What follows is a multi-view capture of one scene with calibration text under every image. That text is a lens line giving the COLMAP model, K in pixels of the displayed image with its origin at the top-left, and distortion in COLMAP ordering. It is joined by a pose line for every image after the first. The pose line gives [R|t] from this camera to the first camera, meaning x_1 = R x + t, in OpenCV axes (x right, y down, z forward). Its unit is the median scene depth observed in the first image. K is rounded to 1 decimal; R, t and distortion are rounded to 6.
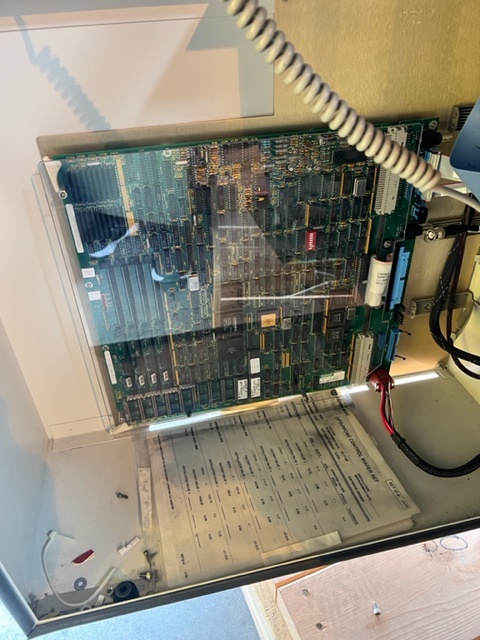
lens RADIAL K [[480.8, 0, 240.0], [0, 480.8, 320.0], [0, 0, 1]] dist [-0.001286, -0.012676]
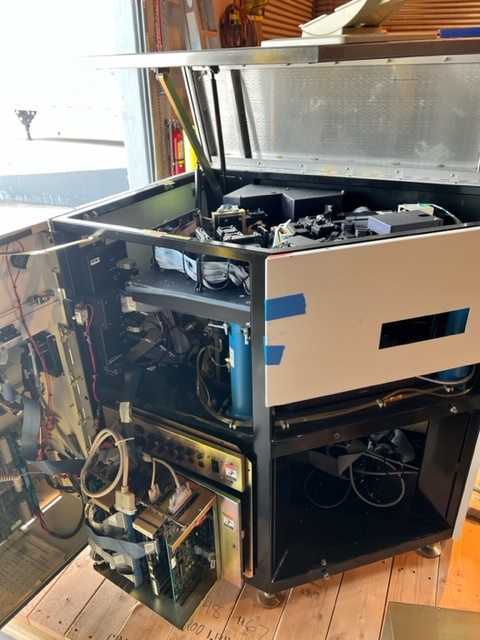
lens RADIAL K [[480.8, 0, 240.0], [0, 480.8, 320.0], [0, 0, 1]] dist [-0.001286, -0.012676]
pose [[0.708663, -0.308734, 0.634413, -0.217342], [0.409589, 0.912169, -0.013623, -0.329833], [-0.574486, 0.269503, 0.772874, -1.789538]]
